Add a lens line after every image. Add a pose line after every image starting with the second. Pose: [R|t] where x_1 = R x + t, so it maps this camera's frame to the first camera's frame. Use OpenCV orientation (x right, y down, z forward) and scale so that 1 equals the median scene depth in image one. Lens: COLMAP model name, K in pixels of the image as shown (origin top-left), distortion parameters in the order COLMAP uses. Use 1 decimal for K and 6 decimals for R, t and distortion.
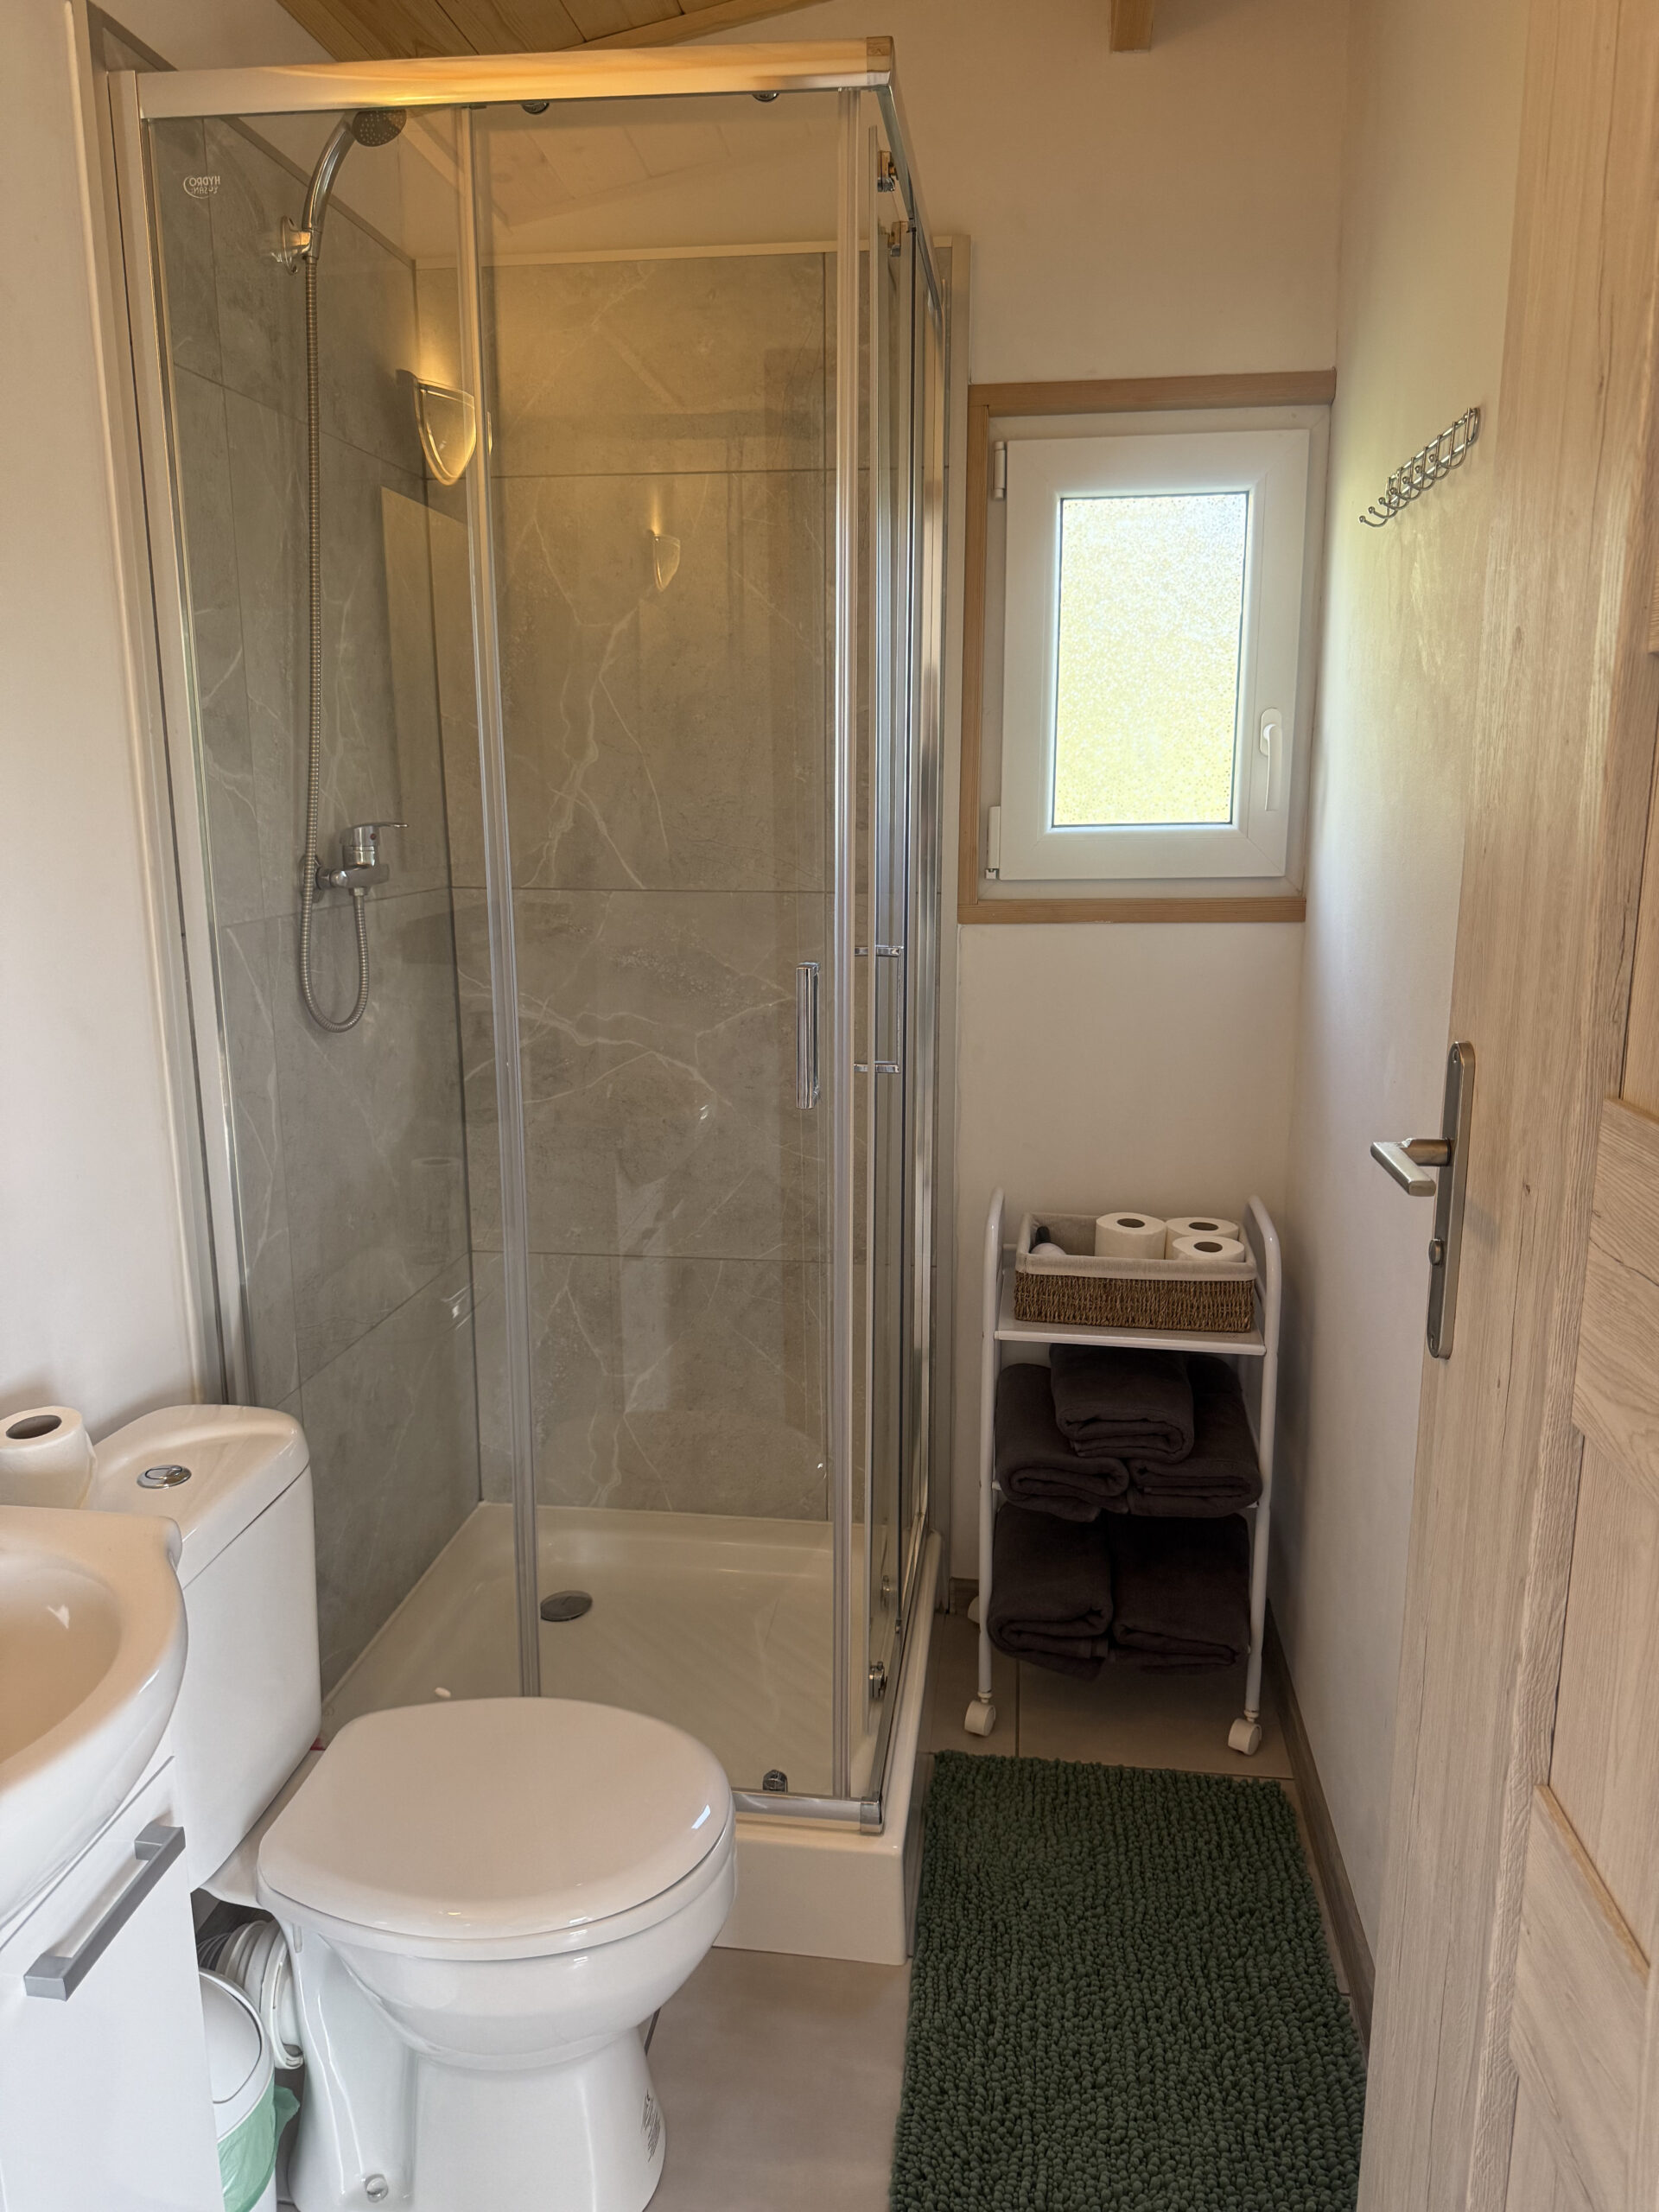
lens RADIAL K [[1507.0, 0, 829.5], [0, 1507.0, 1106.0], [0, 0, 1]] dist [0.000502, -0.069441]
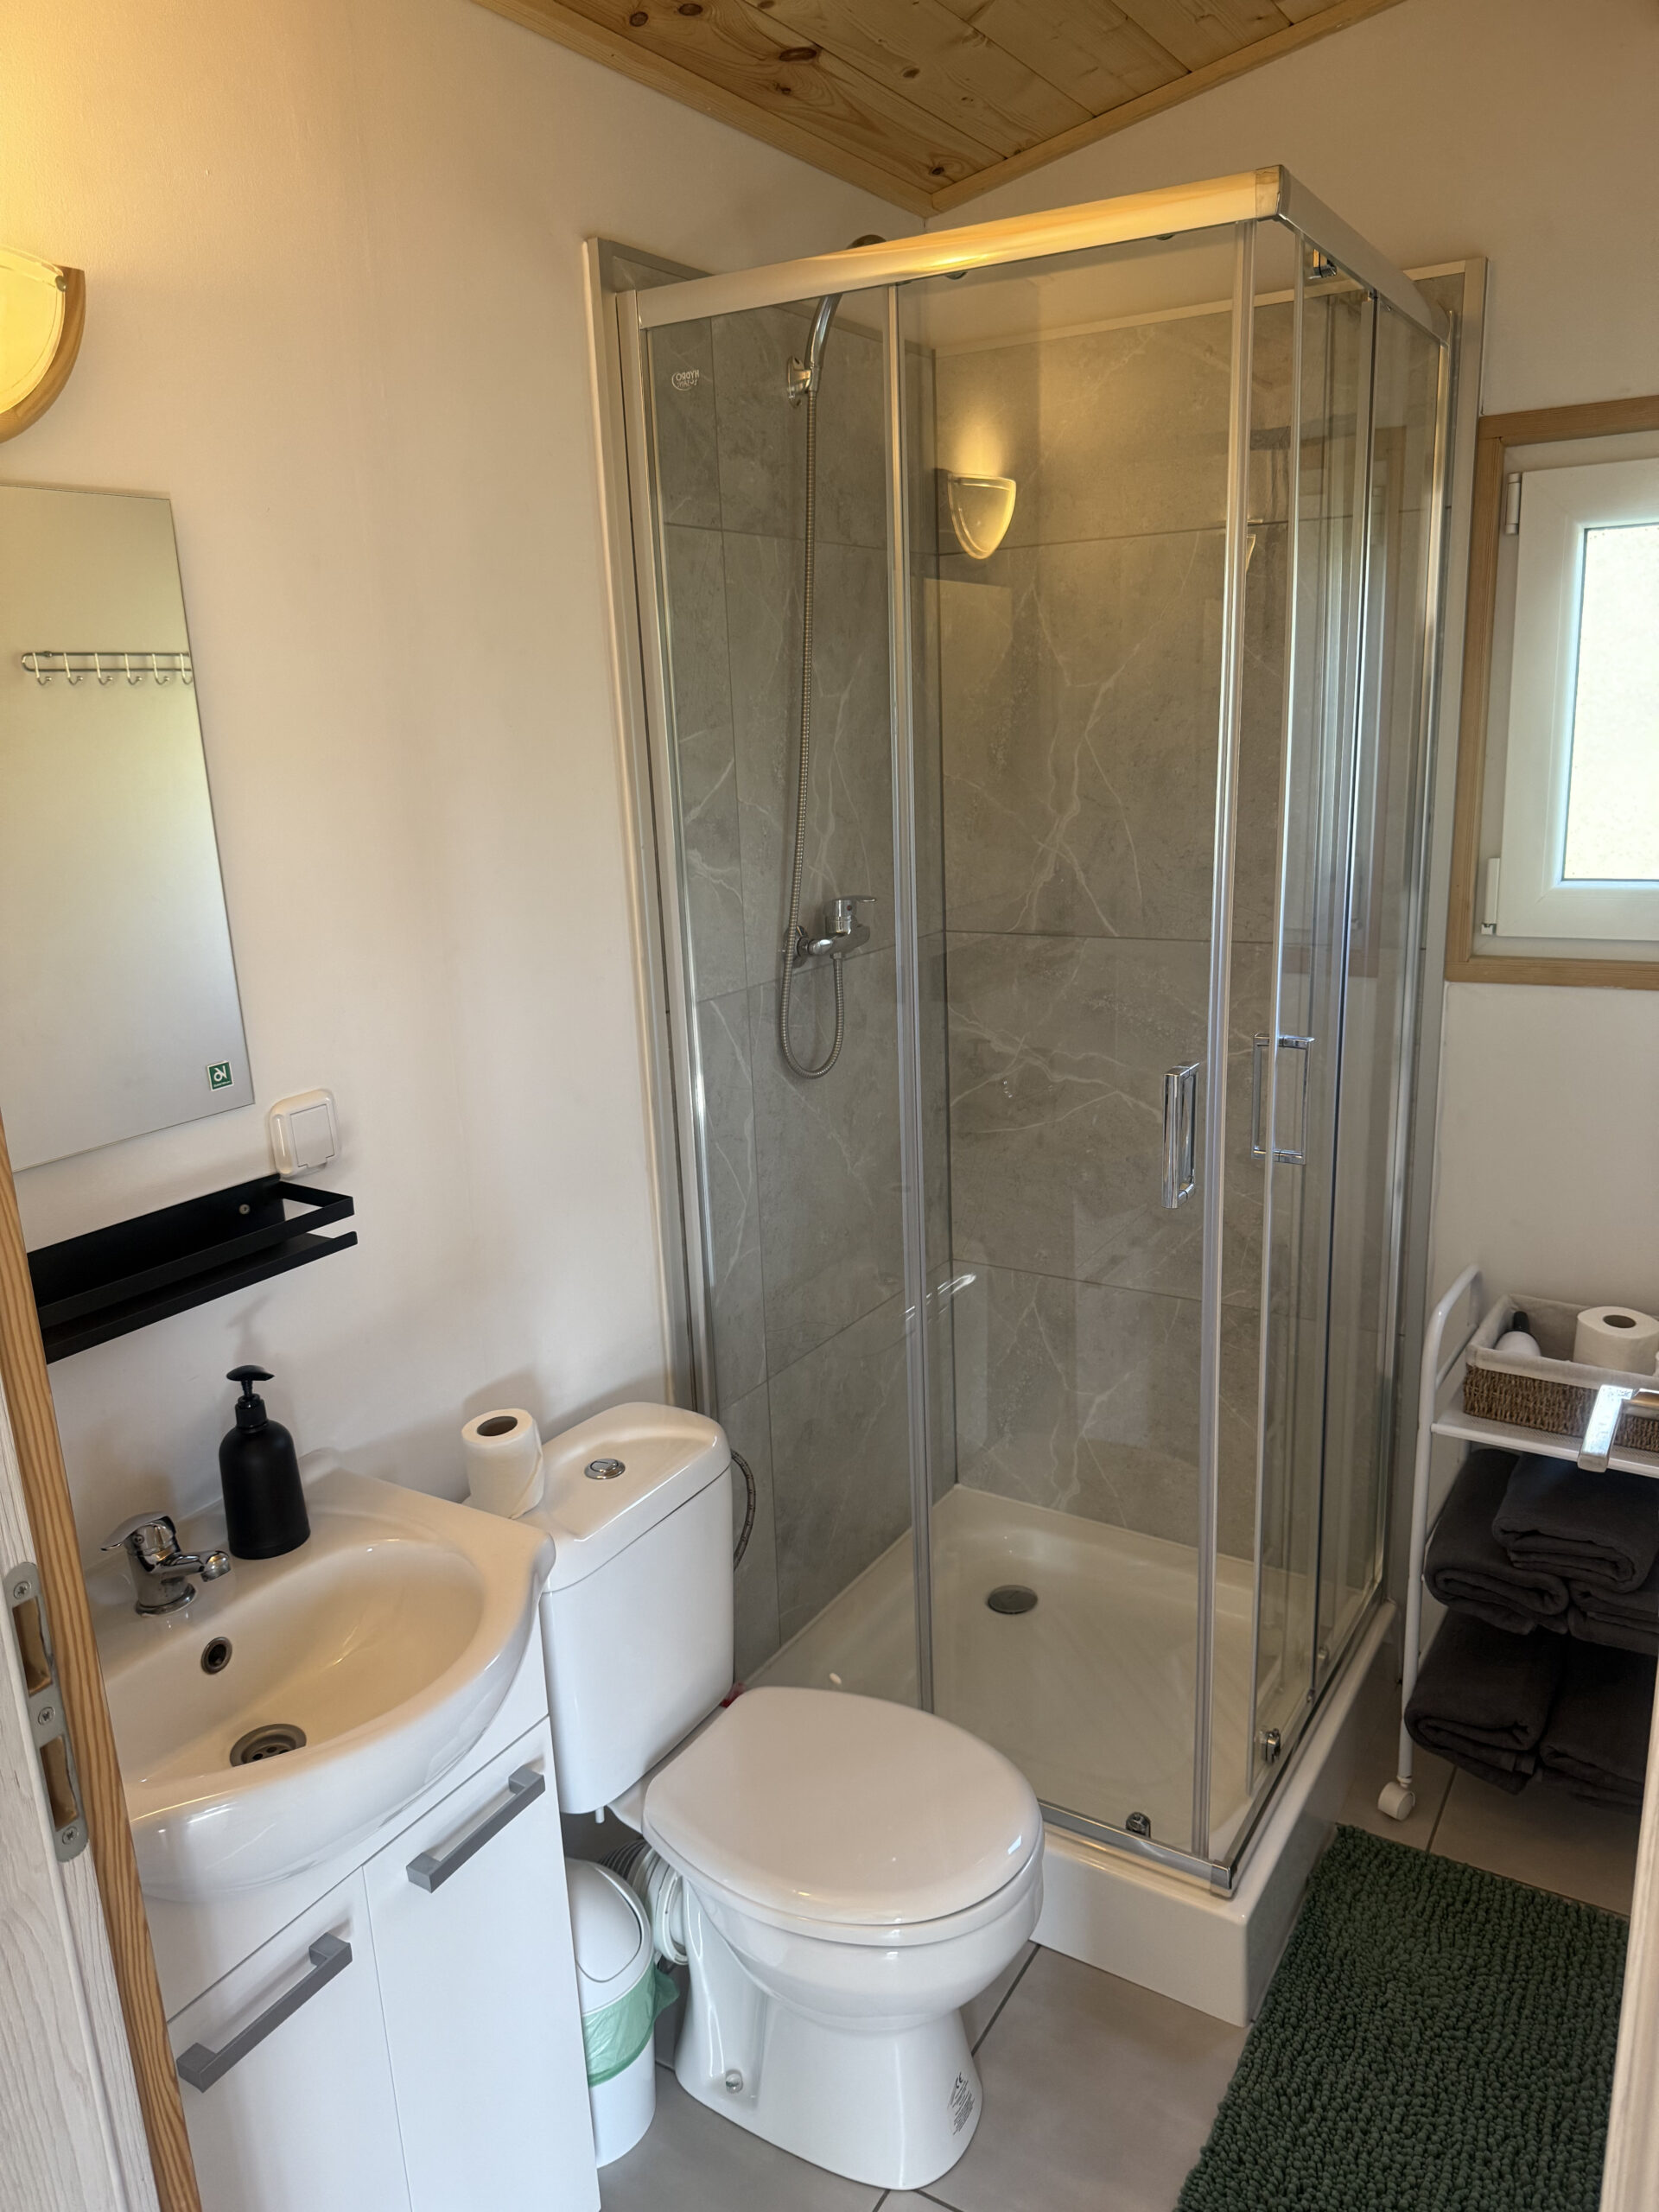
lens RADIAL K [[1524.4, 0, 828.5], [0, 1524.4, 1061.7], [0, 0, 1]] dist [-0.037407, -0.014097]
pose [[0.902675, 0.067613, -0.424978, 0.175548], [-0.051141, 0.997436, 0.050064, -0.121762], [0.427273, -0.023457, 0.903818, -0.034964]]
